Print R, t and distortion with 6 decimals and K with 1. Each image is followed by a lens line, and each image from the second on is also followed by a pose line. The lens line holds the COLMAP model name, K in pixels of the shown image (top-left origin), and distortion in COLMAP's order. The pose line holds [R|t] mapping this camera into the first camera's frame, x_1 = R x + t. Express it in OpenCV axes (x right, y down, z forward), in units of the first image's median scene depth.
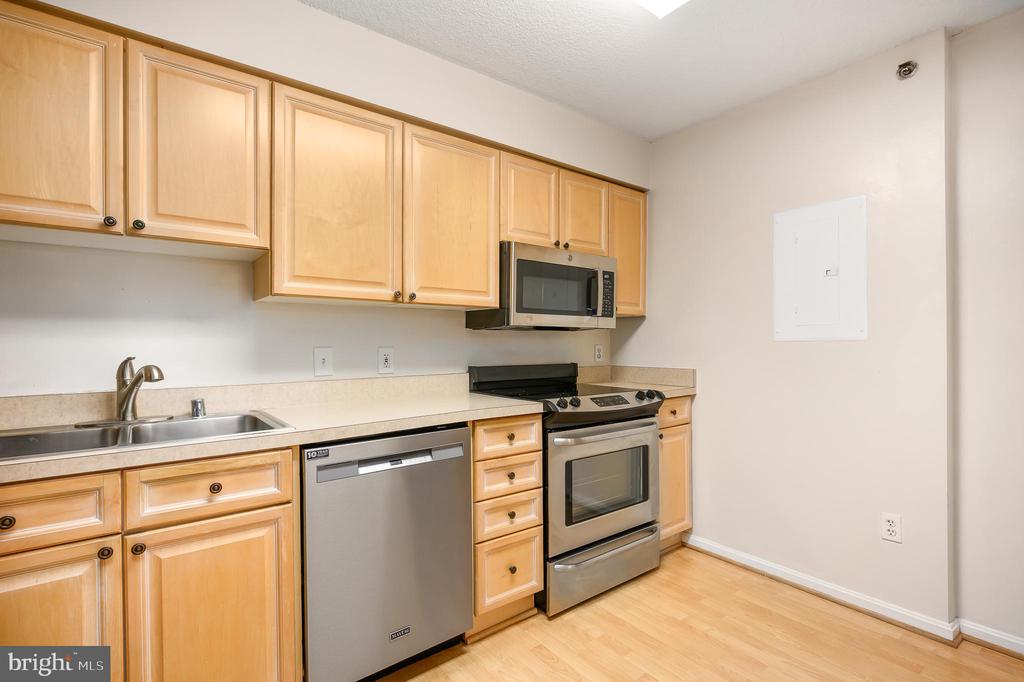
lens RADIAL K [[475.5, 0, 509.7], [0, 475.5, 341.1], [0, 0, 1]] dist [0.000923, -0.000214]
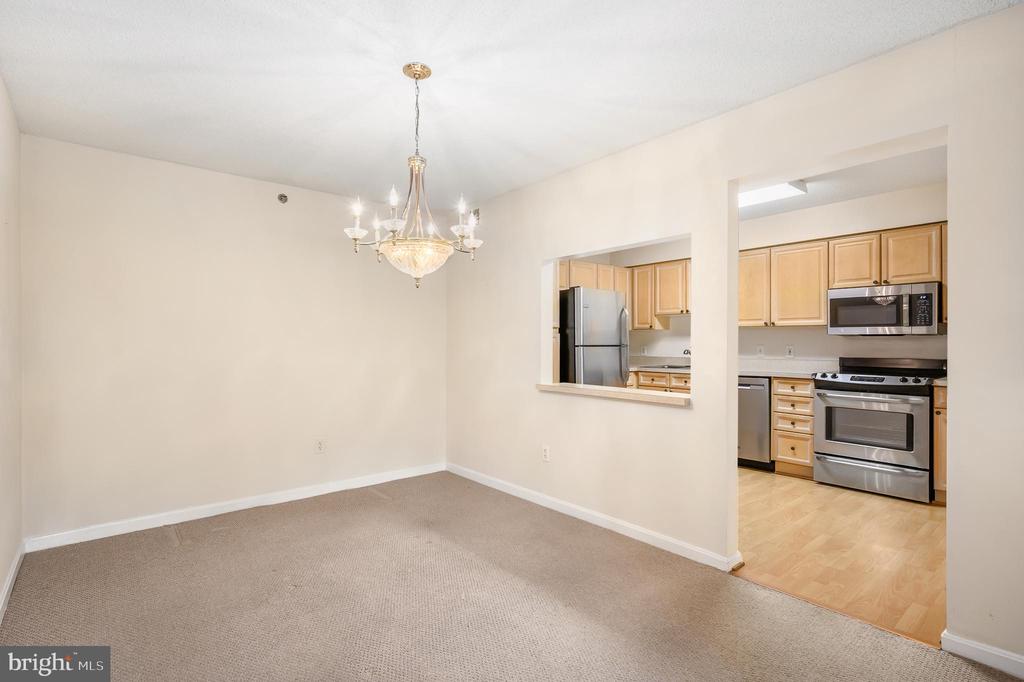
lens RADIAL K [[508.2, 0, 514.8], [0, 508.2, 344.1], [0, 0, 1]] dist [0.002244, 0.000048]
pose [[0.048550, 0.007863, -0.998790, 2.246572], [0.003685, 0.999961, 0.008052, -0.018951], [0.998814, -0.004072, 0.048519, -0.373936]]
